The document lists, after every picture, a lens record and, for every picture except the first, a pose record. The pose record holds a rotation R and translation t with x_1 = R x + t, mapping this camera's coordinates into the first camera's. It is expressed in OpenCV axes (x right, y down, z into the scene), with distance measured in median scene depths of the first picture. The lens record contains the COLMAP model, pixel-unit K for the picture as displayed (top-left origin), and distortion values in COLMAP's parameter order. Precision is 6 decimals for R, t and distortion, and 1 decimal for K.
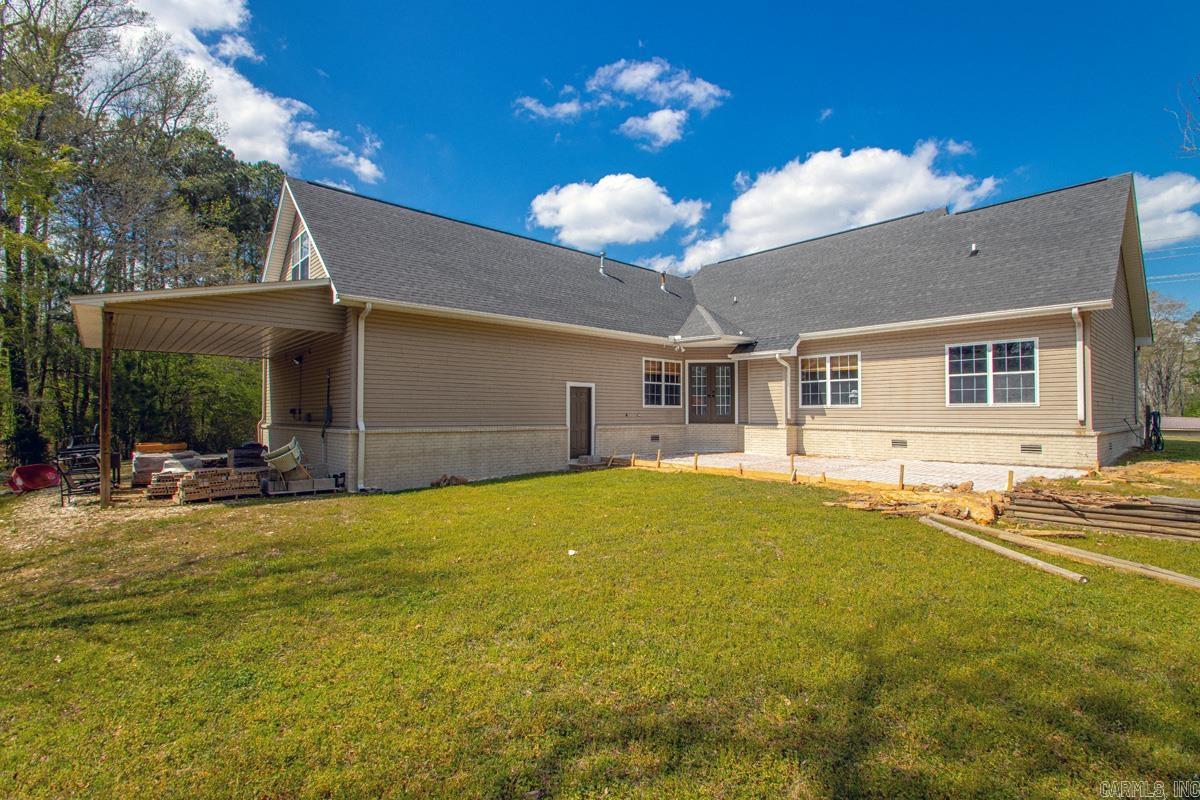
lens RADIAL K [[574.8, 0, 593.8], [0, 574.8, 406.6], [0, 0, 1]] dist [0.006153, -0.010871]
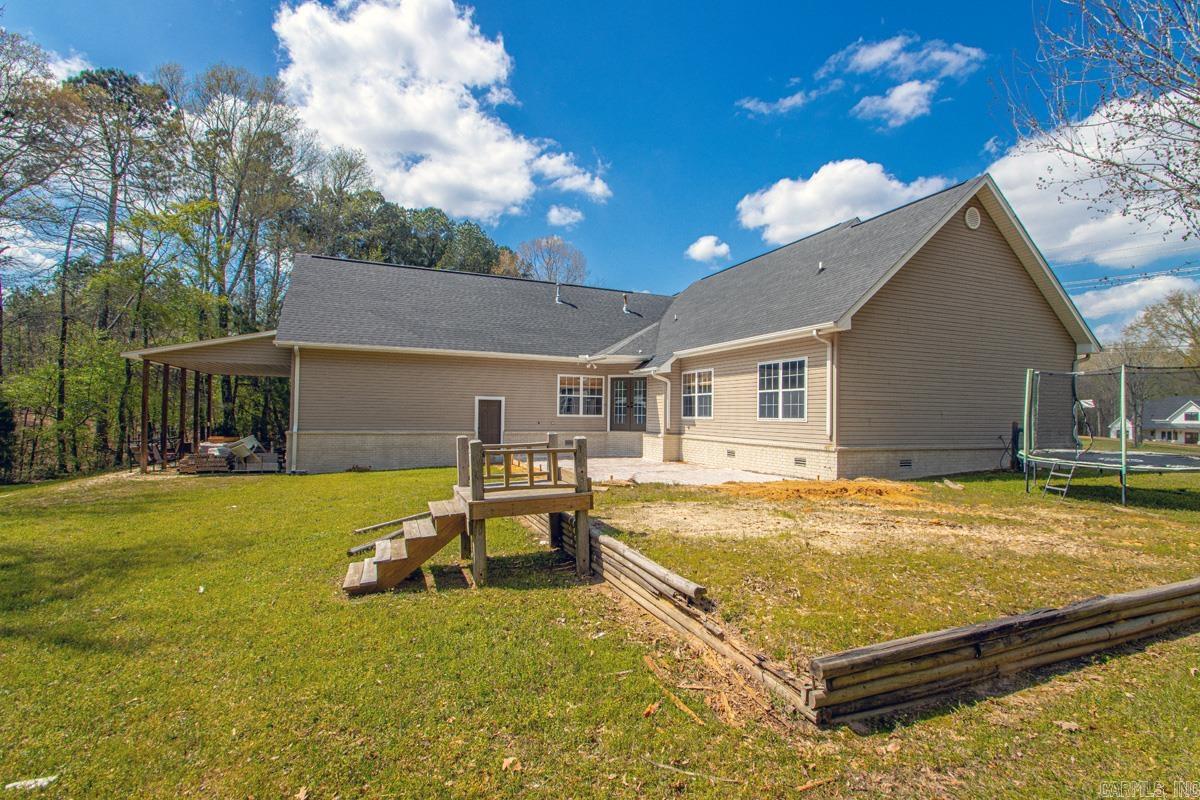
lens RADIAL K [[574.8, 0, 621.2], [0, 574.8, 394.3], [0, 0, 1]] dist [0.006153, -0.010871]
pose [[0.942477, -0.000265, -0.334272, 0.623649], [-0.007626, 0.999722, -0.022293, -0.019450], [0.334185, 0.023560, 0.942213, -0.080108]]
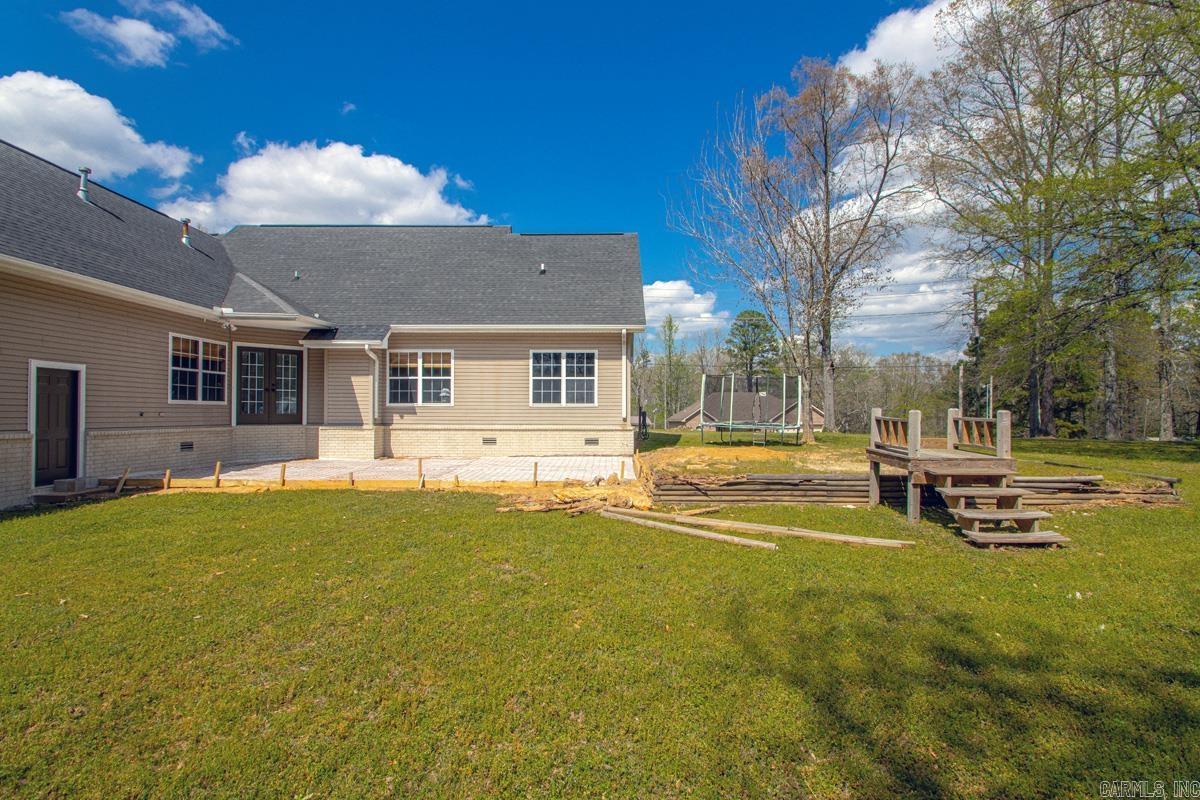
lens RADIAL K [[574.8, 0, 630.9], [0, 574.8, 383.2], [0, 0, 1]] dist [0.006153, -0.010871]
pose [[0.654633, 0.040236, 0.754875, -0.077425], [-0.010067, 0.998958, -0.044516, 0.002722], [-0.755880, 0.021542, 0.654356, 0.114459]]
